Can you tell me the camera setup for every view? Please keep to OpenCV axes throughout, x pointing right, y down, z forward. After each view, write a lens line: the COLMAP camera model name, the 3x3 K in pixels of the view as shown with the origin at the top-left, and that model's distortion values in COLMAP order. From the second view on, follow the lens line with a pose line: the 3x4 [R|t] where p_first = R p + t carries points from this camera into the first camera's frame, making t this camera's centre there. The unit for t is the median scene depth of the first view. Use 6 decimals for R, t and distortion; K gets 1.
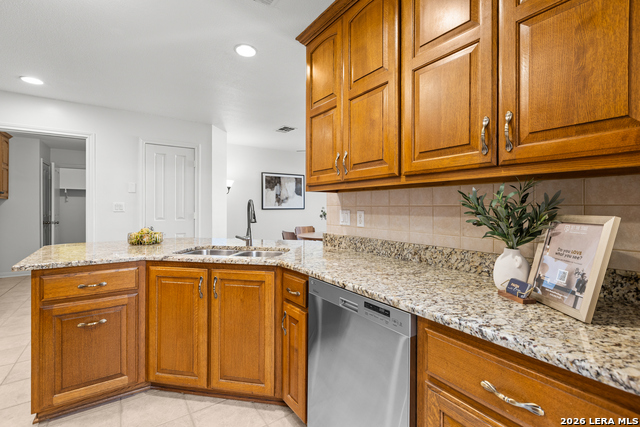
lens RADIAL K [[287.9, 0, 319.9], [0, 287.9, 204.2], [0, 0, 1]] dist [0.000300, -0.000026]
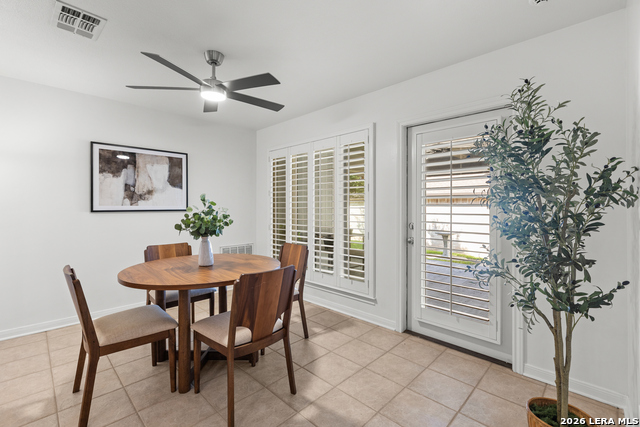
lens RADIAL K [[283.3, 0, 319.0], [0, 283.3, 207.0], [0, 0, 1]] dist [-0.000238, 0.000133]
pose [[0.983241, 0.000113, 0.182308, 0.113456], [-0.001427, 0.999974, 0.007072, 0.004220], [-0.182303, -0.007214, 0.983216, 0.414647]]
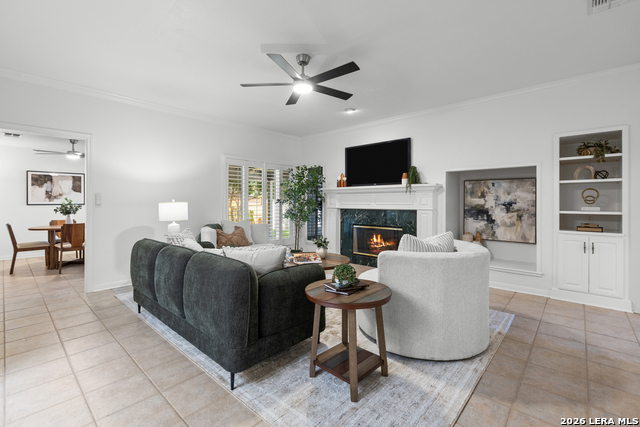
lens RADIAL K [[287.9, 0, 319.9], [0, 287.9, 204.2], [0, 0, 1]] dist [0.000300, -0.000026]
pose [[0.976576, -0.000087, 0.215171, 0.636482], [-0.002644, 0.999920, 0.012403, -0.001115], [-0.215155, -0.012682, 0.976498, -0.289055]]
